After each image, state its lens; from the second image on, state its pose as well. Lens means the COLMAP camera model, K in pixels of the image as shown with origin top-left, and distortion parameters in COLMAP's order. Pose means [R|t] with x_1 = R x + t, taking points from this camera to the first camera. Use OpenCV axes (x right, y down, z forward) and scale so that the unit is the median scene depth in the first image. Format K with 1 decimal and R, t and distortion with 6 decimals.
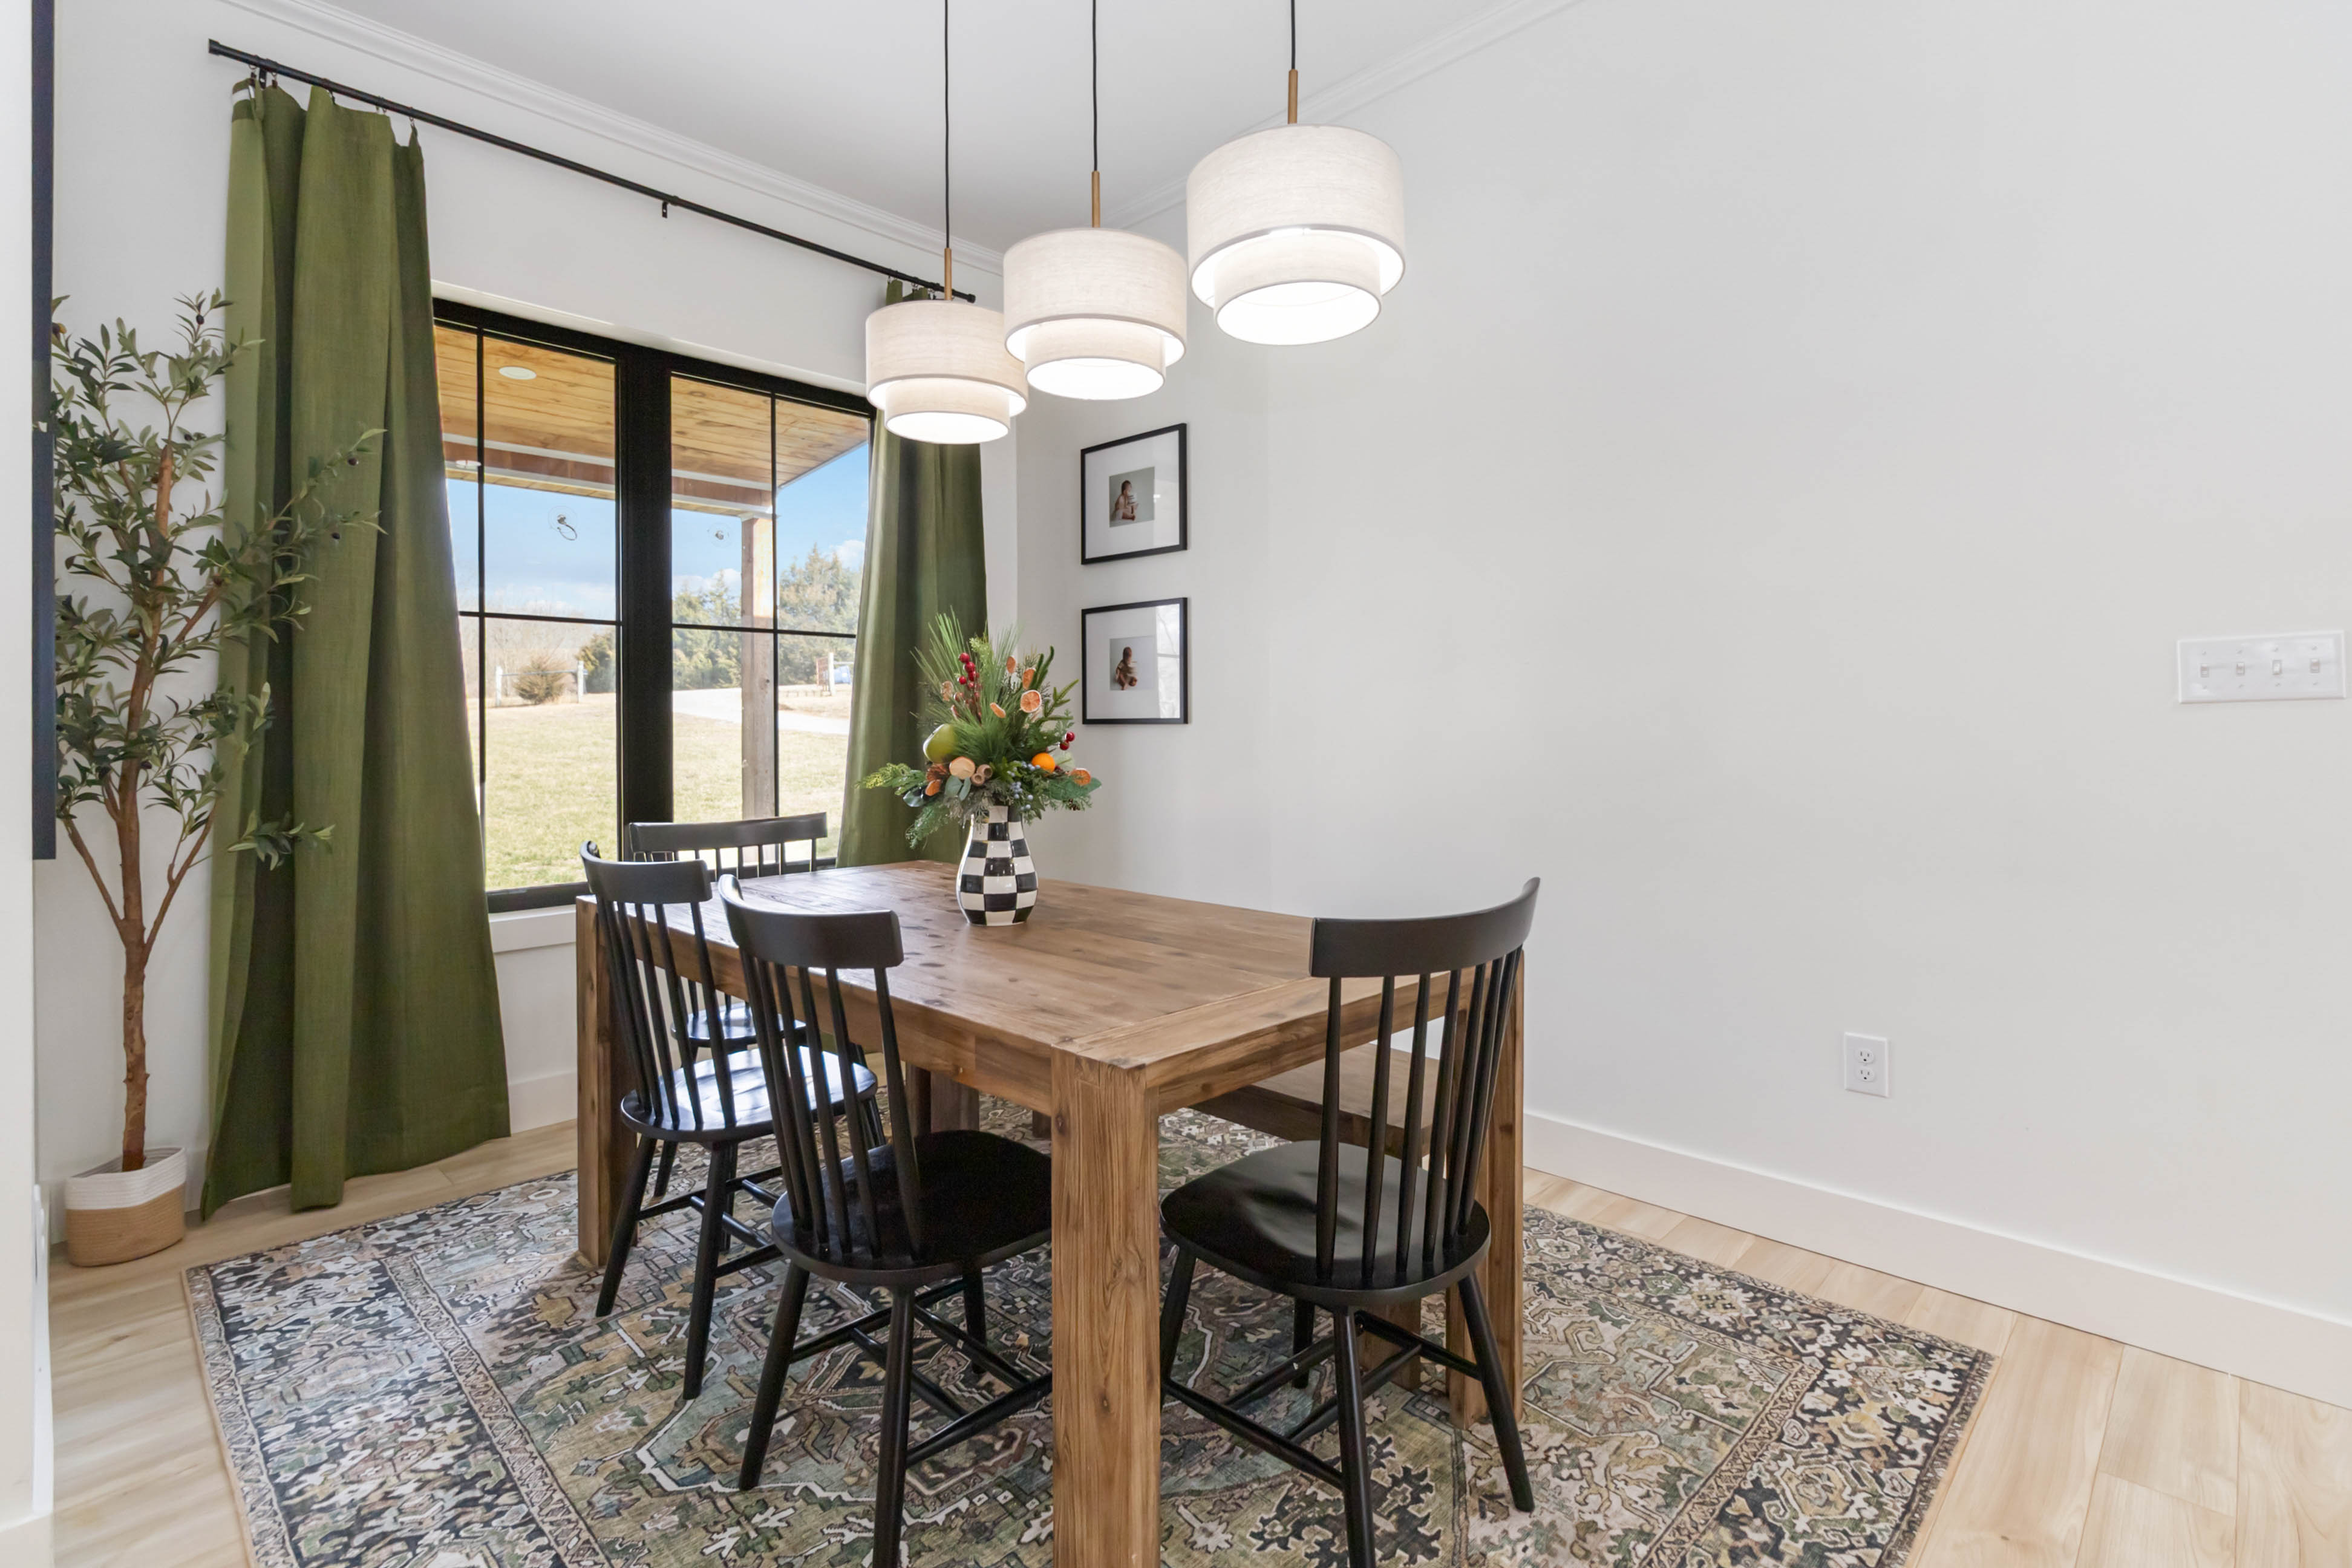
lens RADIAL K [[1109.9, 0, 1178.8], [0, 1109.9, 732.7], [0, 0, 1]] dist [0.001884, -0.000320]
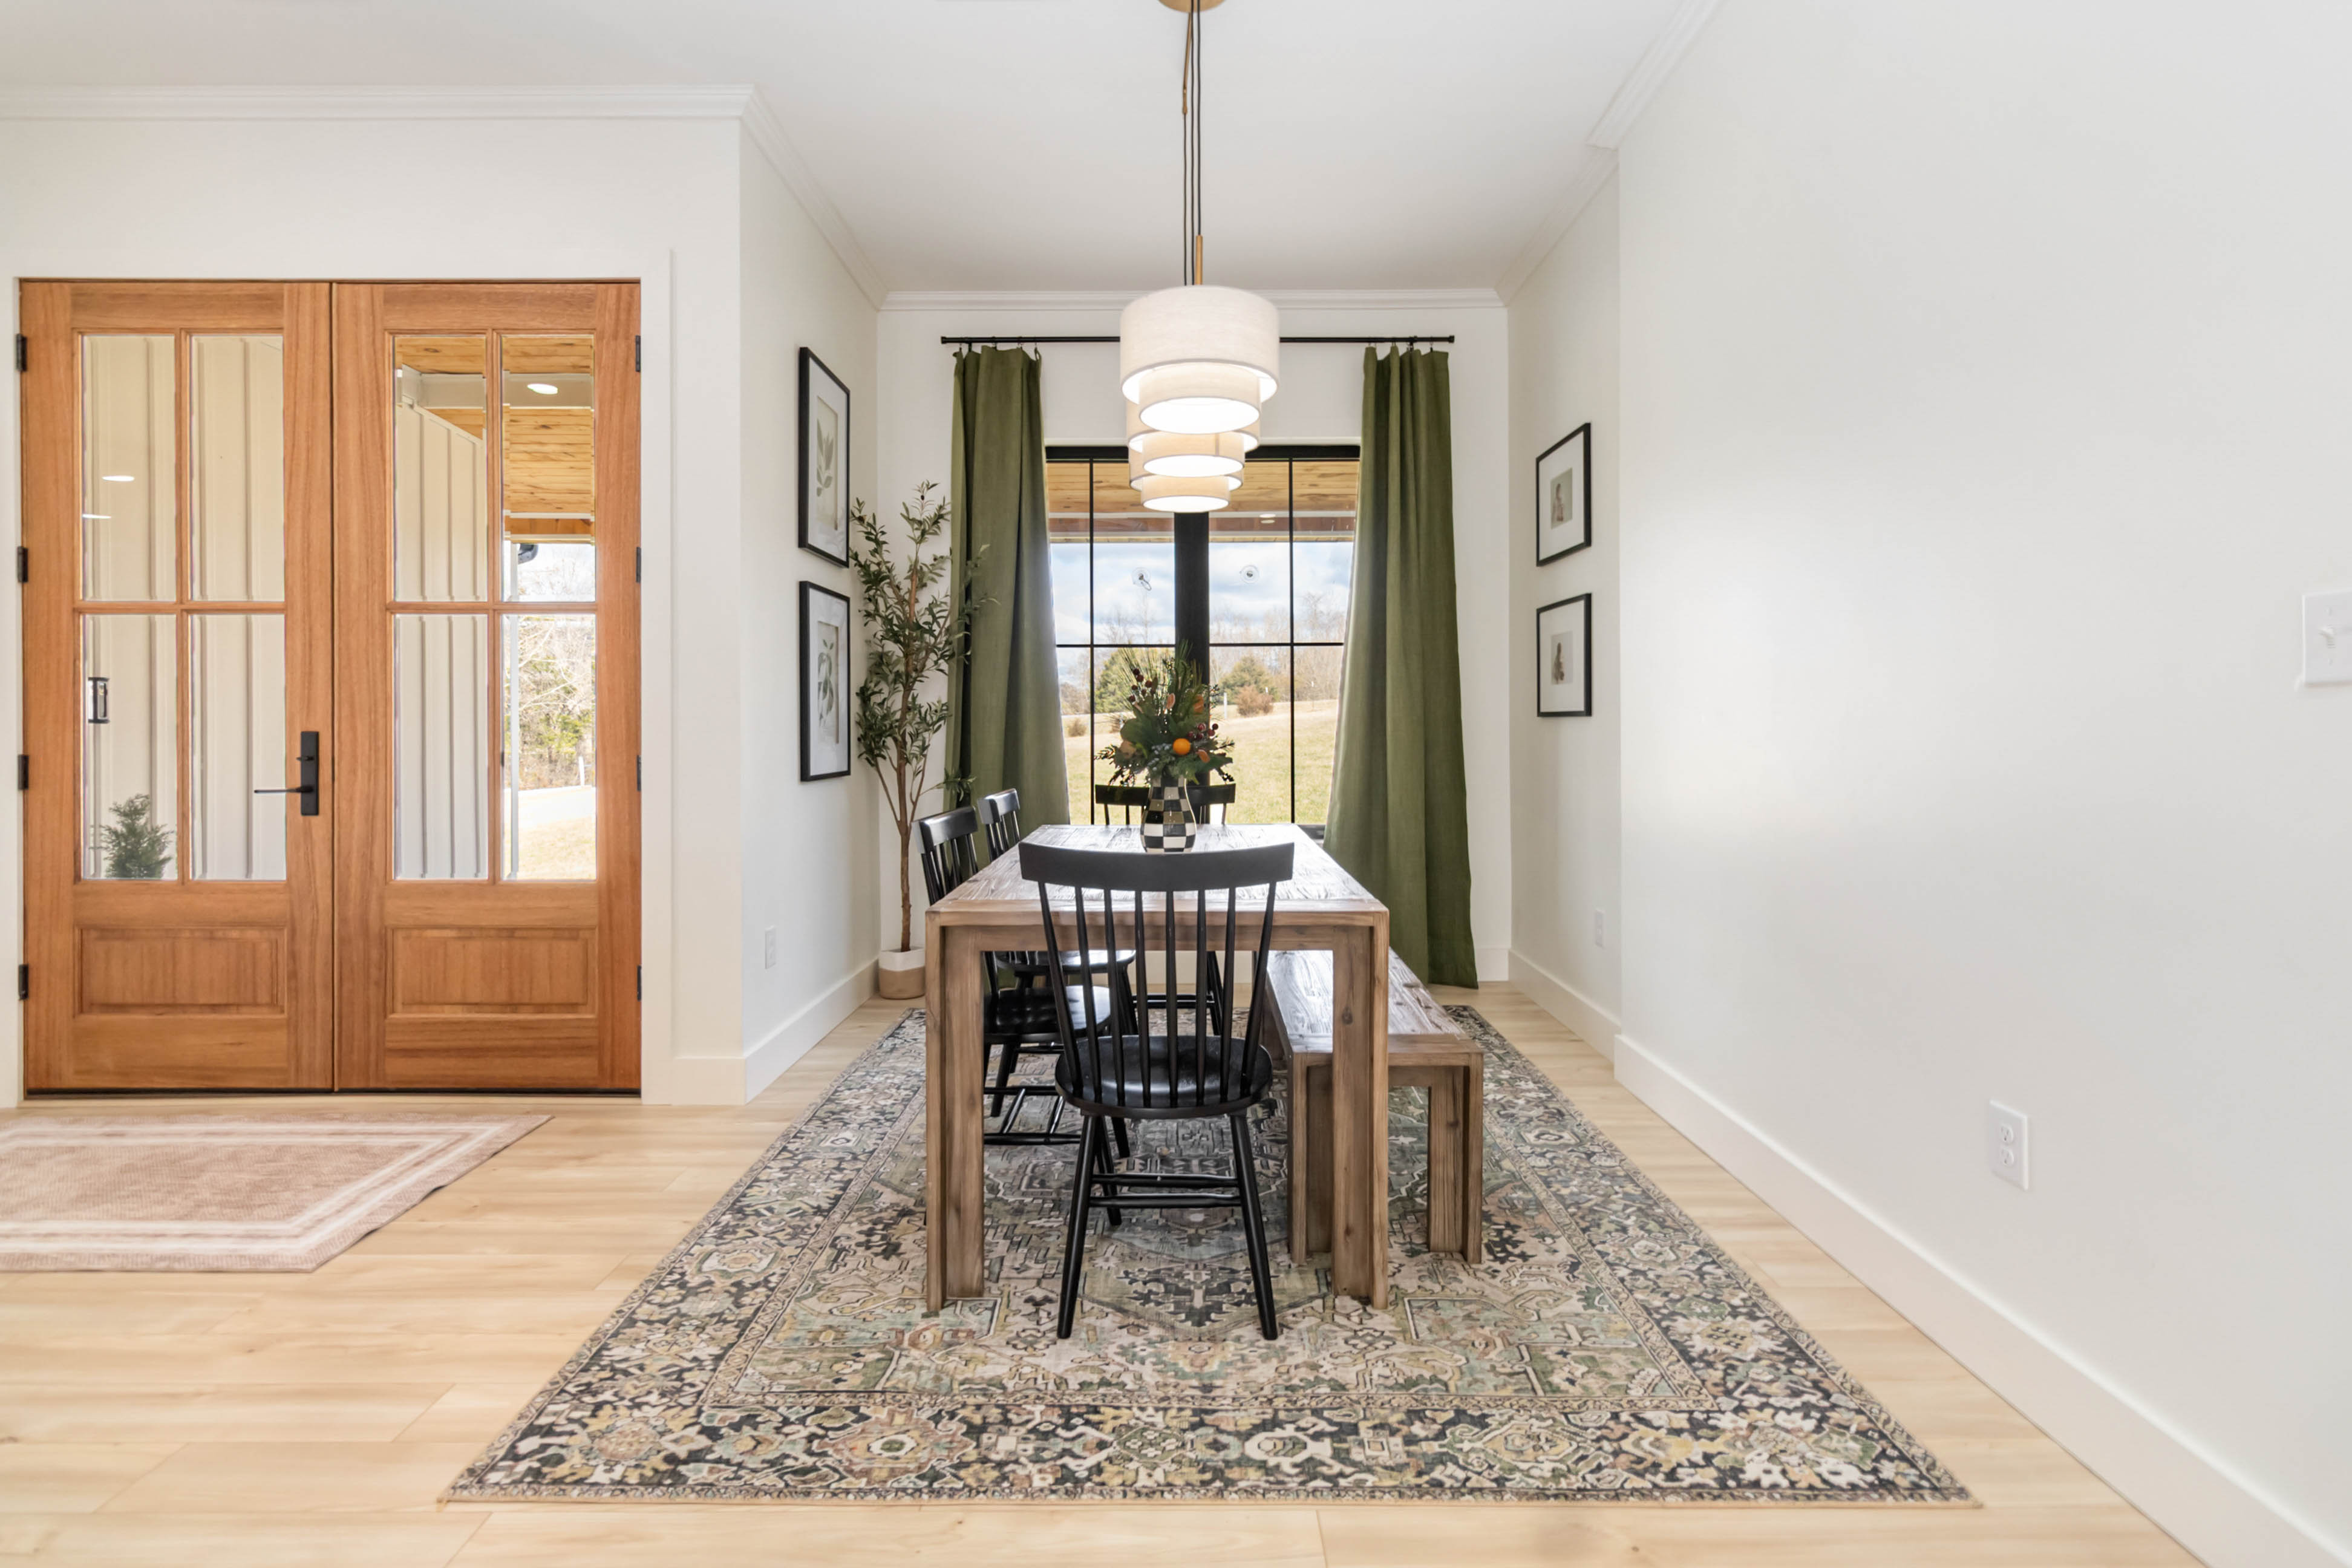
lens RADIAL K [[1105.0, 0, 1179.5], [0, 1105.0, 729.2], [0, 0, 1]] dist [0.002797, 0.000620]
pose [[0.700804, 0.007896, -0.713310, 0.812116], [-0.004510, 0.999968, 0.006637, -0.001542], [0.713340, -0.001434, 0.700817, 0.022005]]
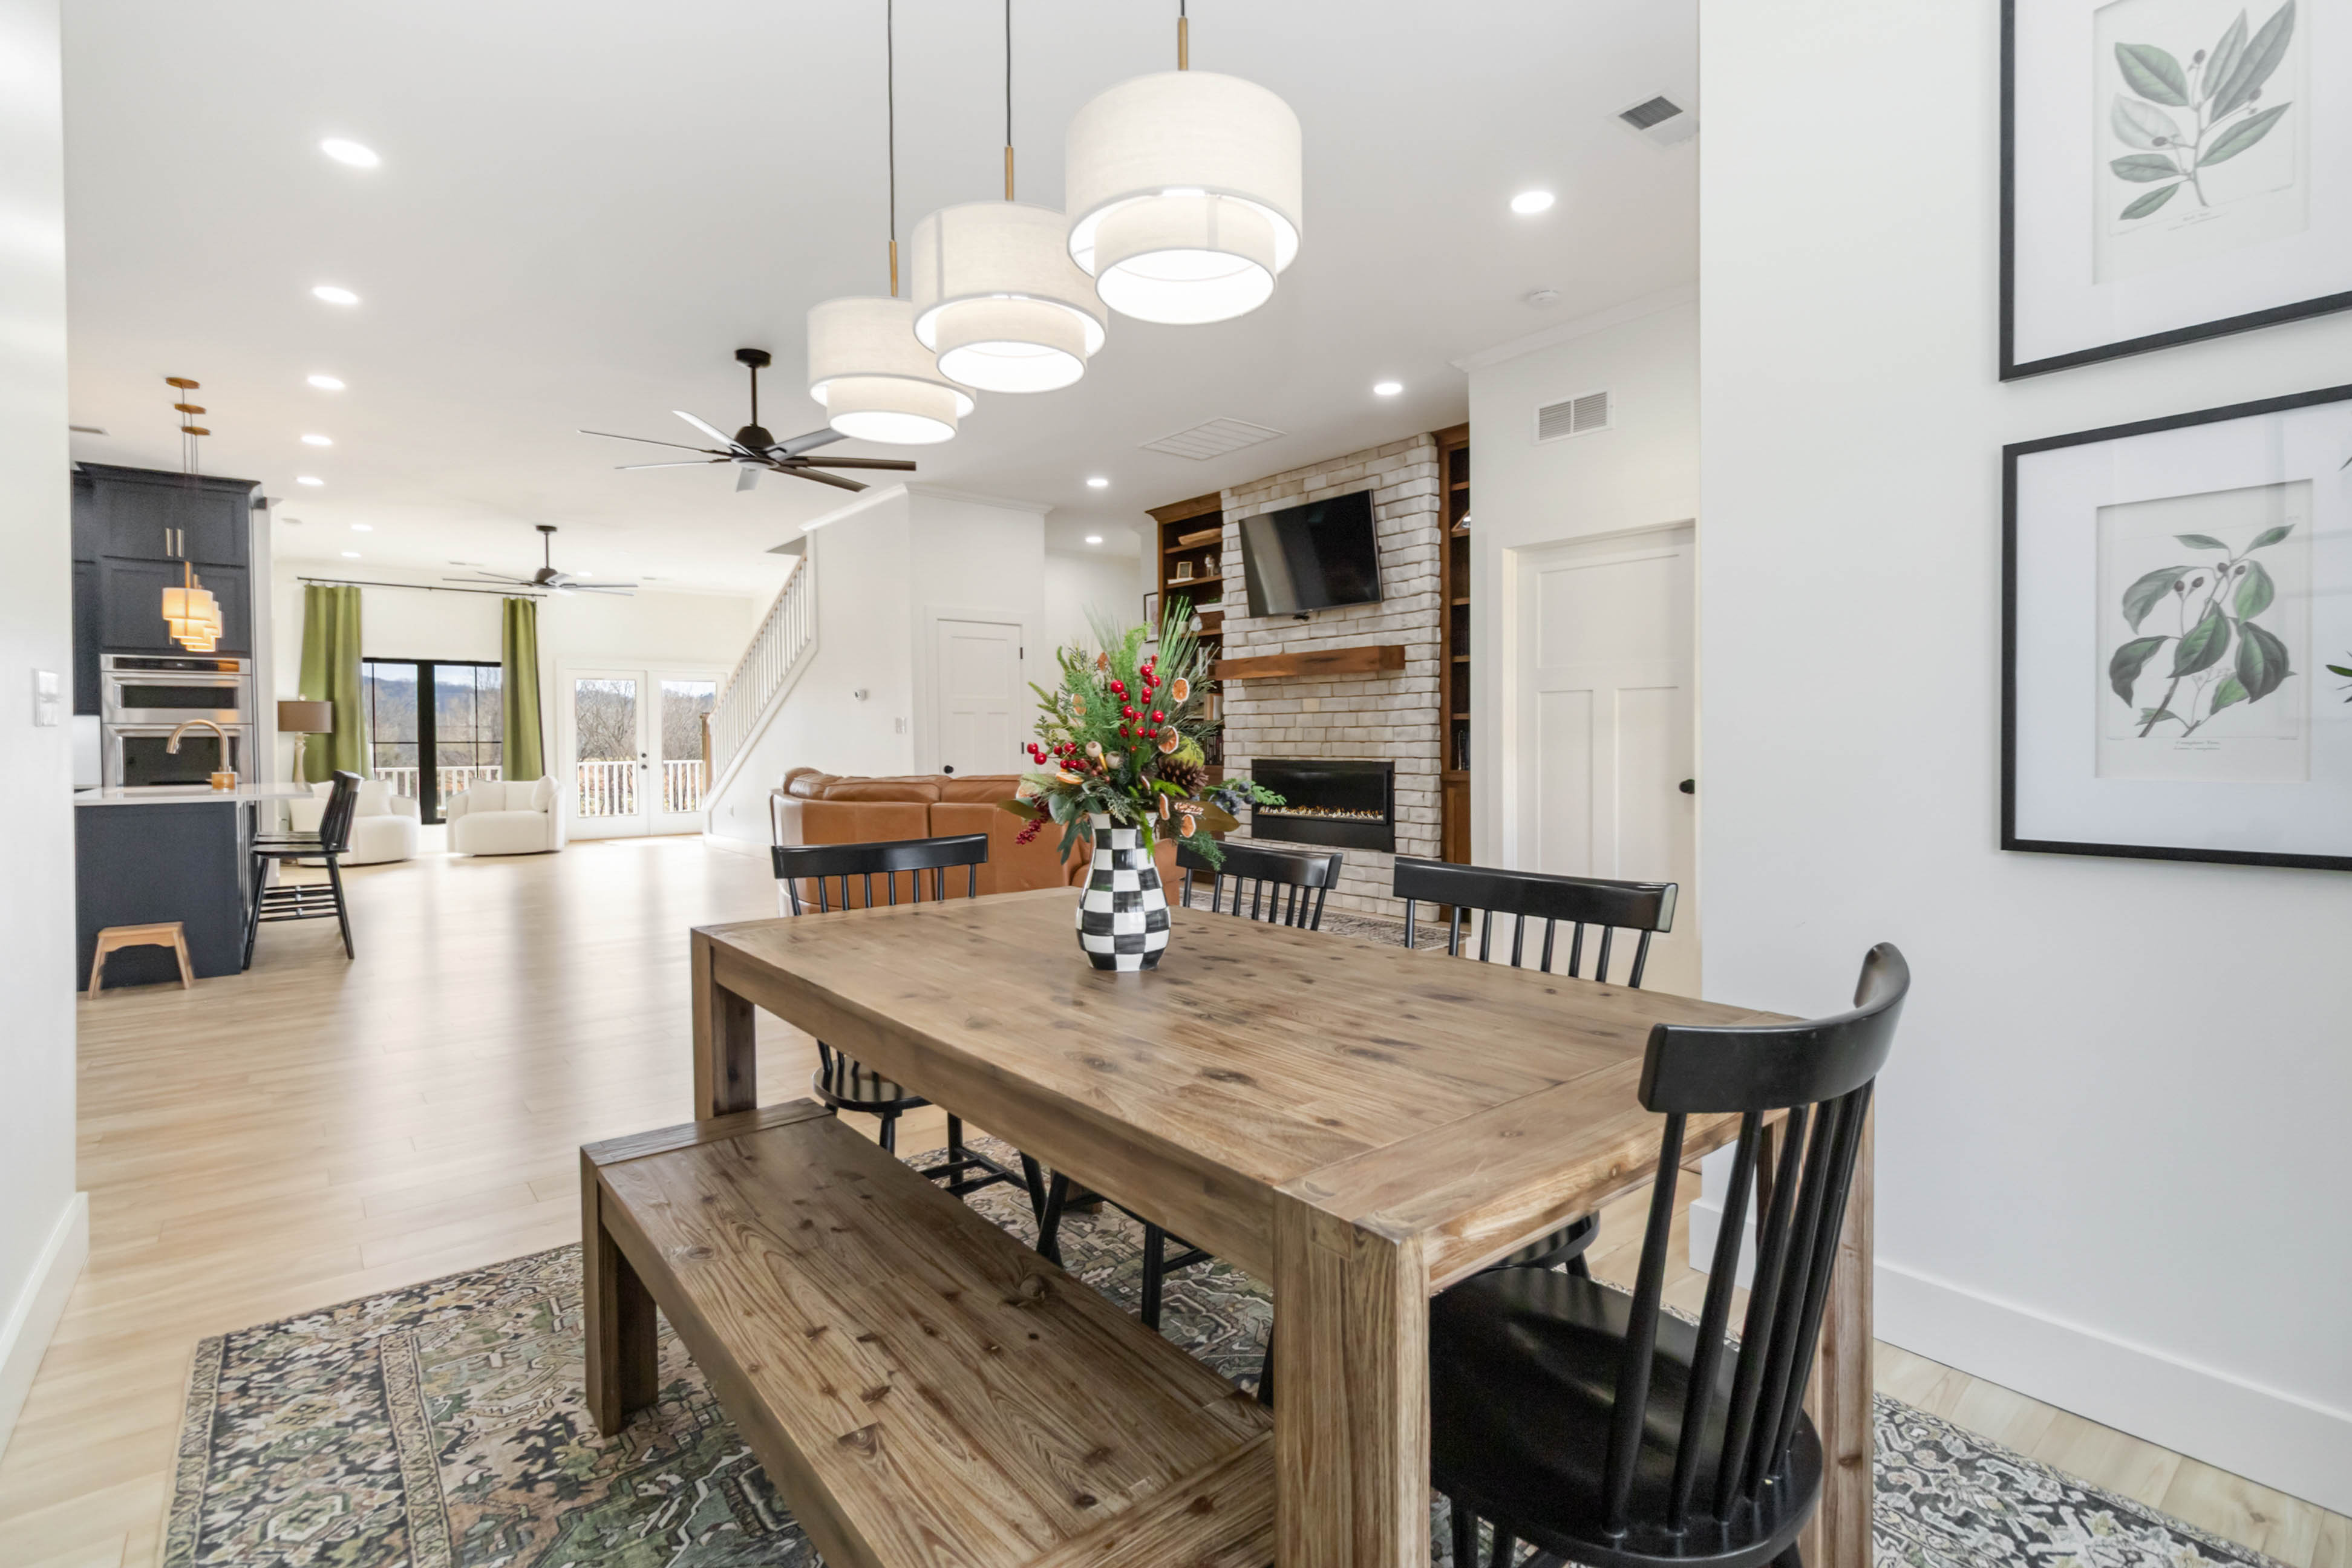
lens RADIAL K [[1099.8, 0, 1183.5], [0, 1099.8, 753.9], [0, 0, 1]] dist [0.005323, 0.000728]
pose [[-0.993895, 0.012477, 0.109622, -0.292386], [0.014305, 0.999771, 0.015902, -0.003494], [-0.109399, 0.017373, -0.993846, 1.752013]]
